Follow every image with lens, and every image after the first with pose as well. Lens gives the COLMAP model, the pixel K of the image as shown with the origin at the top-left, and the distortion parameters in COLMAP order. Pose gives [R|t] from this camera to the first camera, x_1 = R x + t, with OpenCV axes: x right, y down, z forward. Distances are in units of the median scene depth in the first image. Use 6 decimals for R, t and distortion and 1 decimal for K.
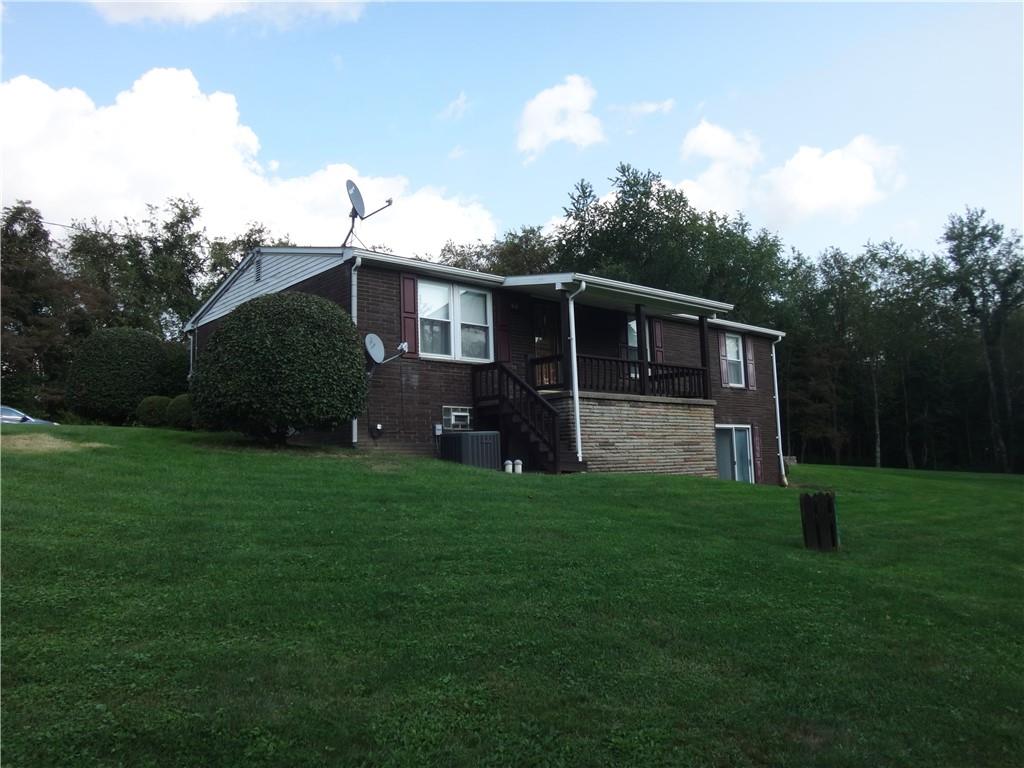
lens RADIAL K [[795.3, 0, 508.3], [0, 795.3, 379.1], [0, 0, 1]] dist [-0.024932, -0.056812]
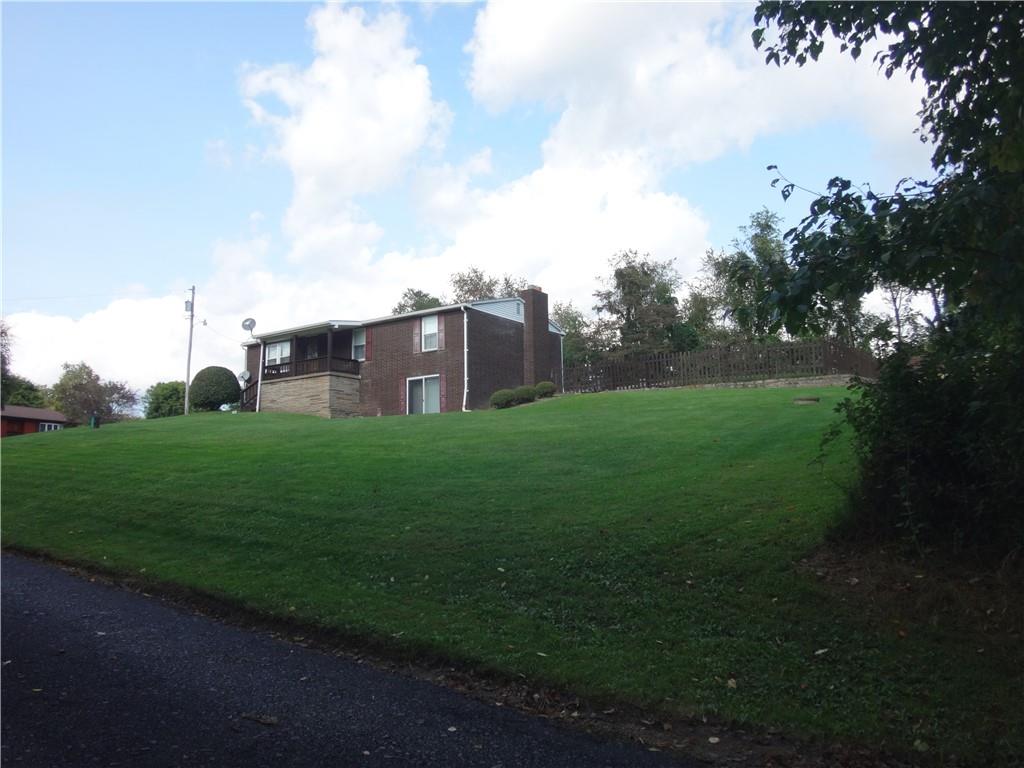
lens RADIAL K [[795.3, 0, 508.3], [0, 795.3, 379.1], [0, 0, 1]] dist [-0.024932, -0.056812]
pose [[0.230791, -0.105080, -0.967313, 2.342525], [0.128056, 0.988784, -0.076859, 0.261545], [0.964540, -0.106132, 0.241658, 1.000765]]
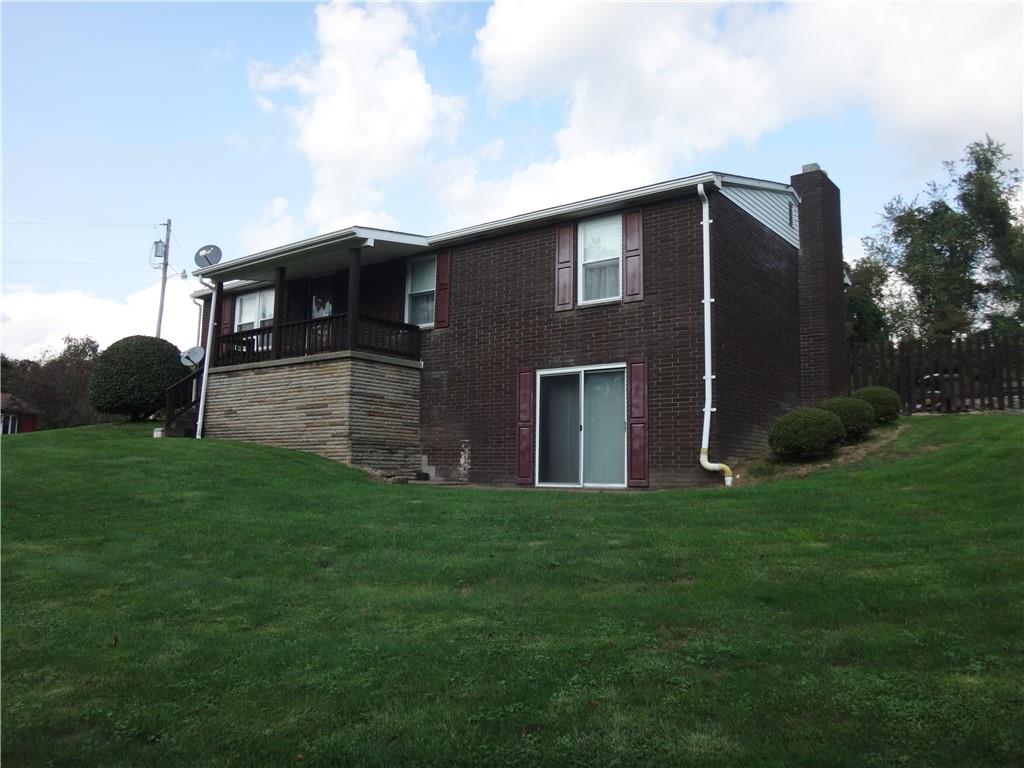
lens RADIAL K [[795.3, 0, 508.3], [0, 795.3, 379.1], [0, 0, 1]] dist [-0.024932, -0.056812]
pose [[0.176714, -0.083029, -0.980754, 1.132176], [0.099167, 0.992867, -0.066187, 0.131455], [0.979254, -0.085562, 0.183687, 1.058567]]
